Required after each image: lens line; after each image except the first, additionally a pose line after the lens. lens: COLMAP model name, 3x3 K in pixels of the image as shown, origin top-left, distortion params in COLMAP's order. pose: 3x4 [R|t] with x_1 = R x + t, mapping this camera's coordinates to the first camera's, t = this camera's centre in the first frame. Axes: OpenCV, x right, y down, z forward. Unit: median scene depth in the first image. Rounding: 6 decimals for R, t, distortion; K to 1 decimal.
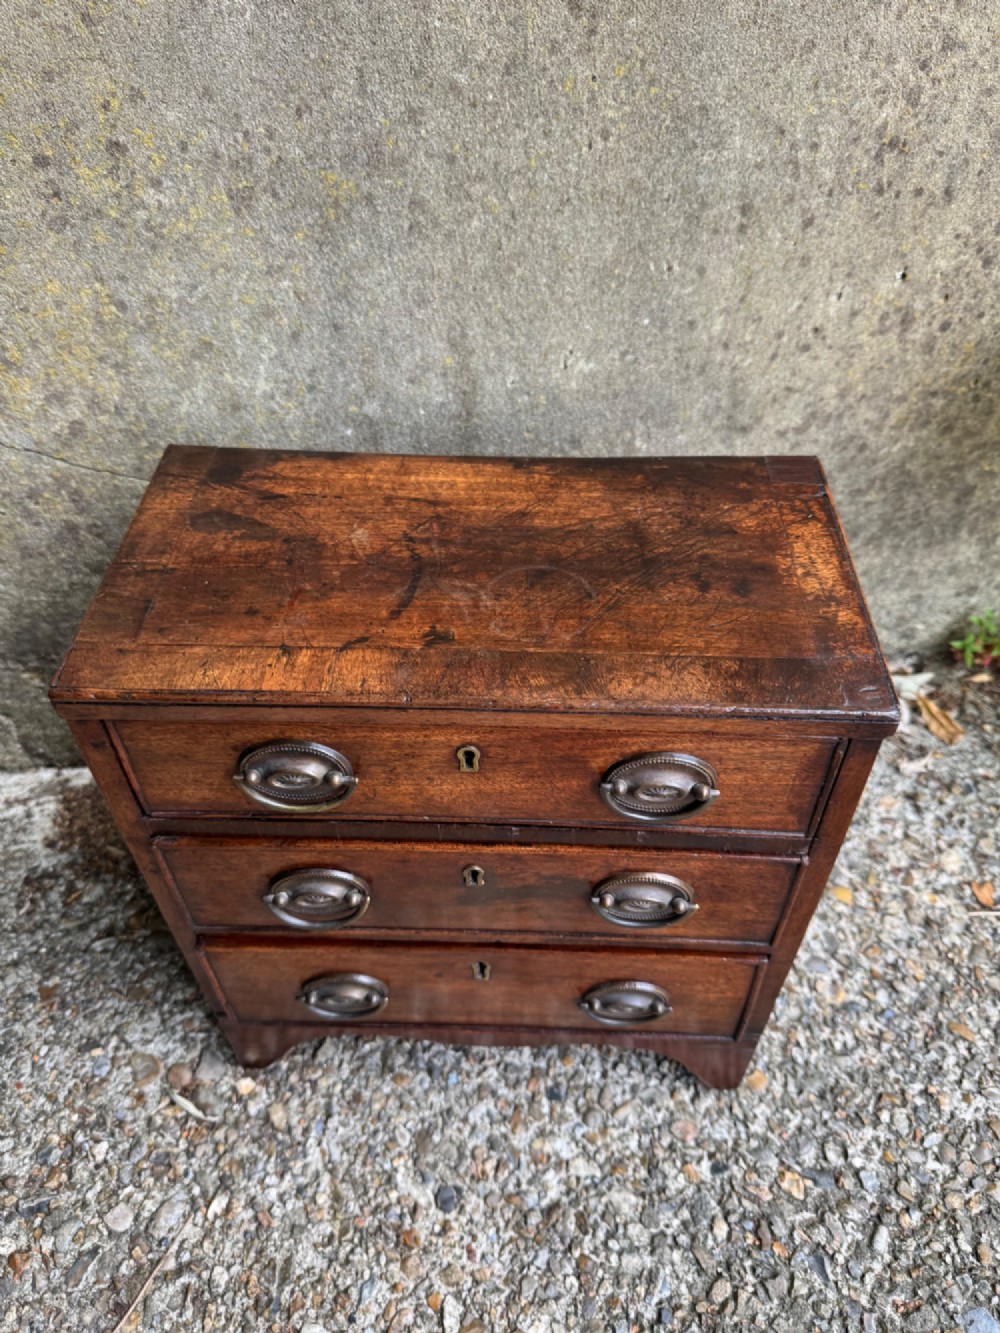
lens RADIAL K [[968.2, 0, 503.8], [0, 968.2, 673.7], [0, 0, 1]] dist [-0.029366, 0.008548]
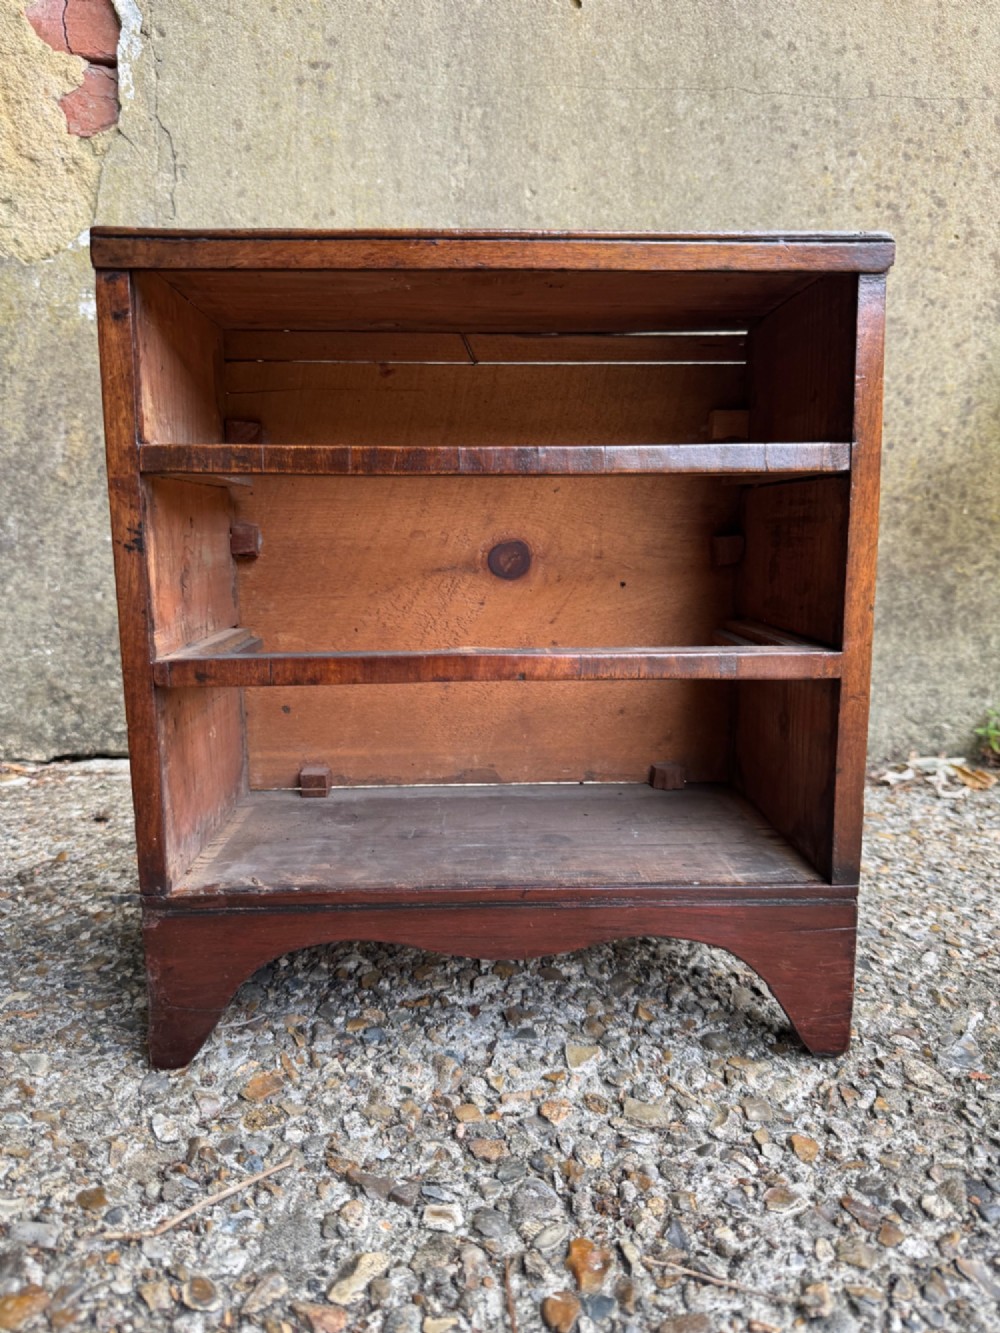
lens RADIAL K [[959.2, 0, 496.1], [0, 959.2, 675.4], [0, 0, 1]] dist [-0.023278, 0.006684]
pose [[0.989932, 0.016927, -0.140527, 0.087802], [-0.099338, 0.790326, -0.604580, 0.997018], [0.100828, 0.612453, 0.784051, 0.013783]]
